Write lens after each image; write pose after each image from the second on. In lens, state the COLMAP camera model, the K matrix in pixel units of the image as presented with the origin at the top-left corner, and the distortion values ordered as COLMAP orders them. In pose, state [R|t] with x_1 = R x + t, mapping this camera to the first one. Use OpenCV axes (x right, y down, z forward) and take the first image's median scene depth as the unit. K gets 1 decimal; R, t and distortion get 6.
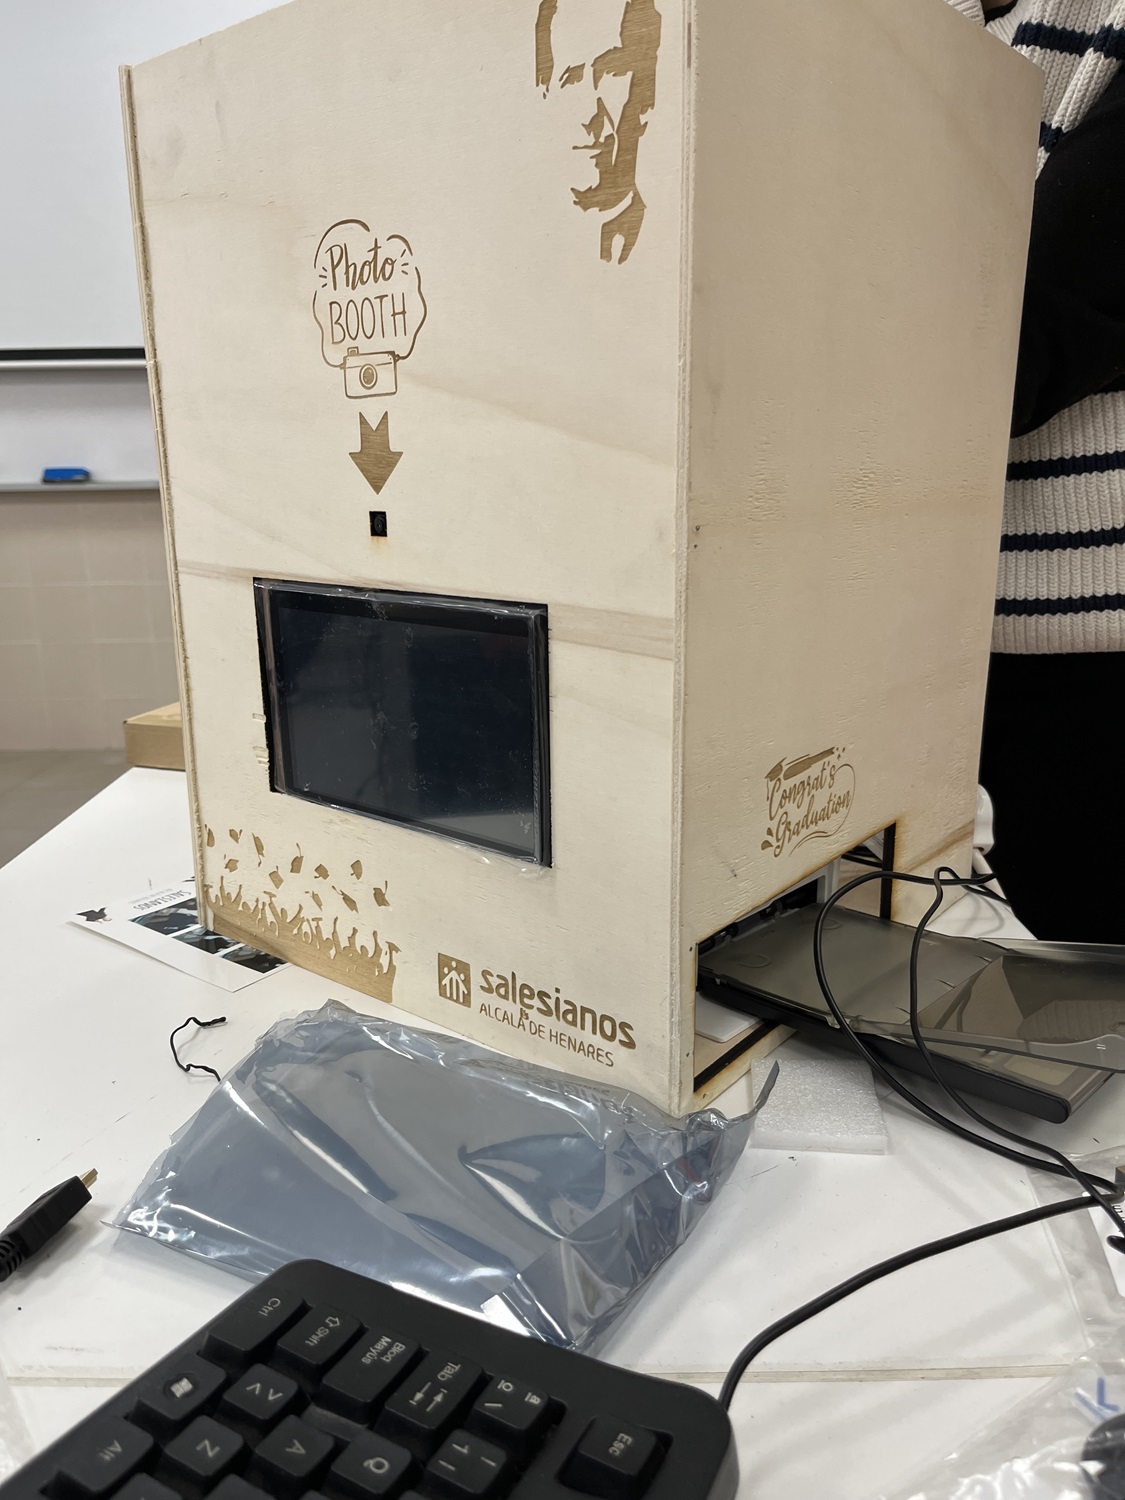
lens RADIAL K [[1110.6, 0, 562.5], [0, 1110.6, 750.0], [0, 0, 1]] dist [0.061279, -0.149541]
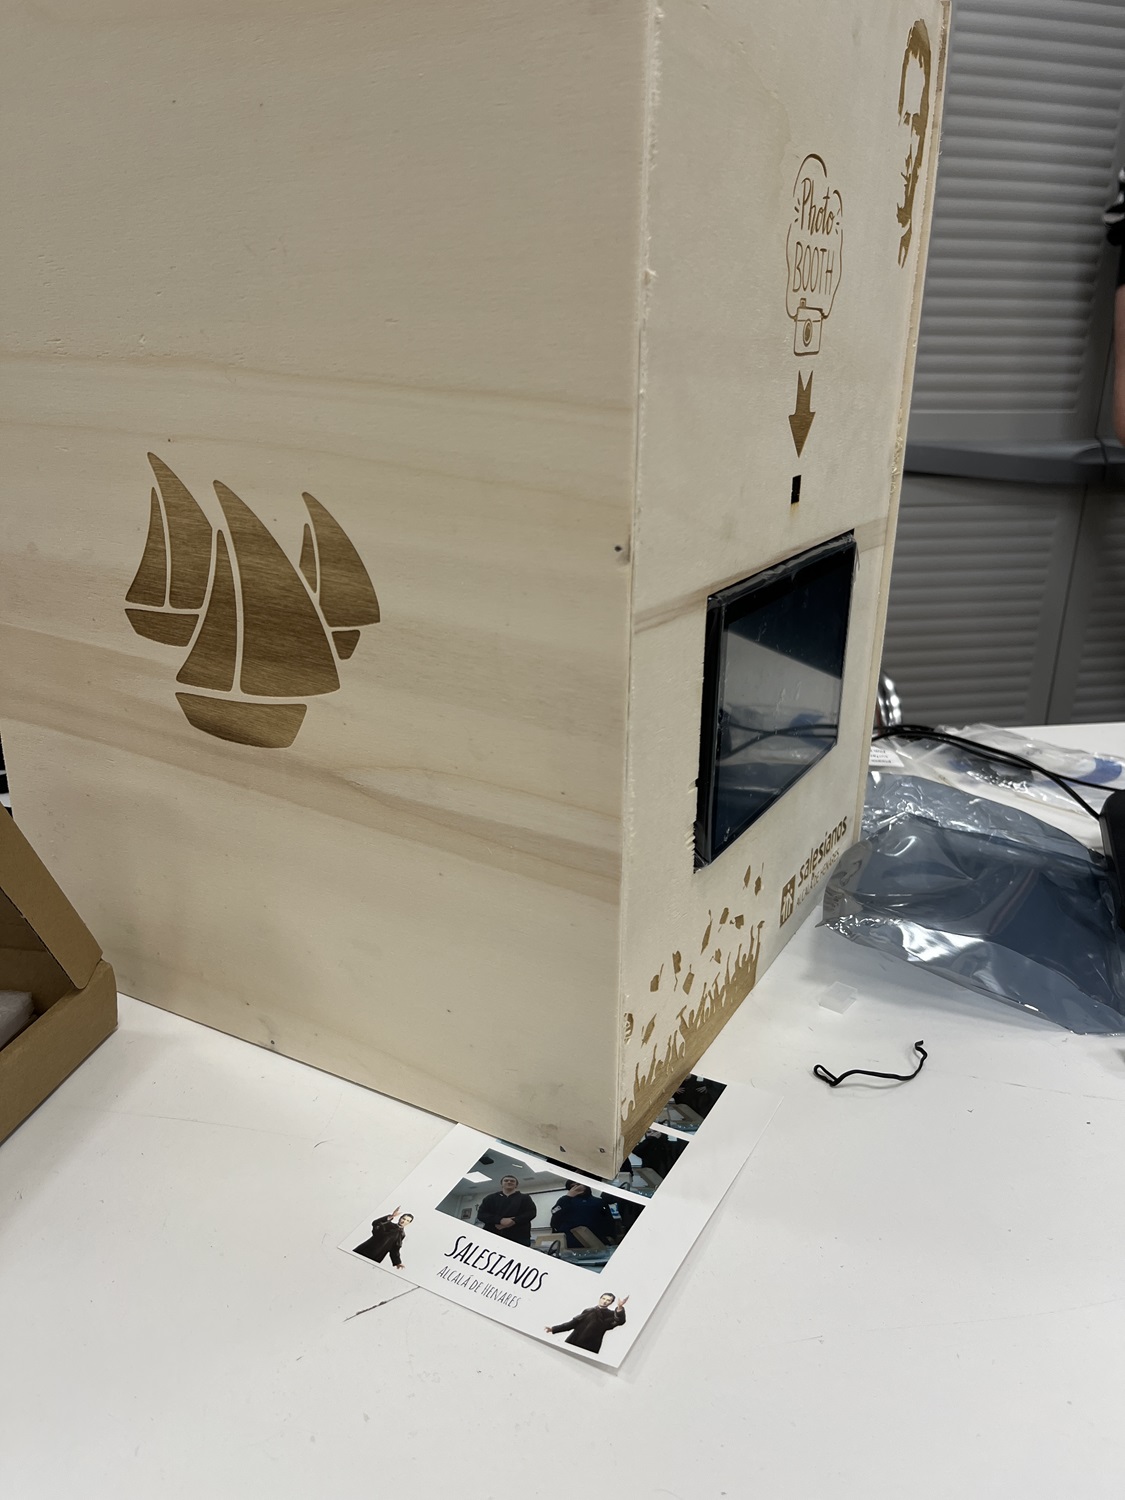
lens RADIAL K [[1110.6, 0, 562.5], [0, 1110.6, 750.0], [0, 0, 1]] dist [0.061279, -0.149541]
pose [[-0.113037, -0.317578, 0.941471, -1.133530], [0.245813, 0.909150, 0.336189, -0.380854], [-0.962704, 0.269427, -0.024703, 1.311029]]
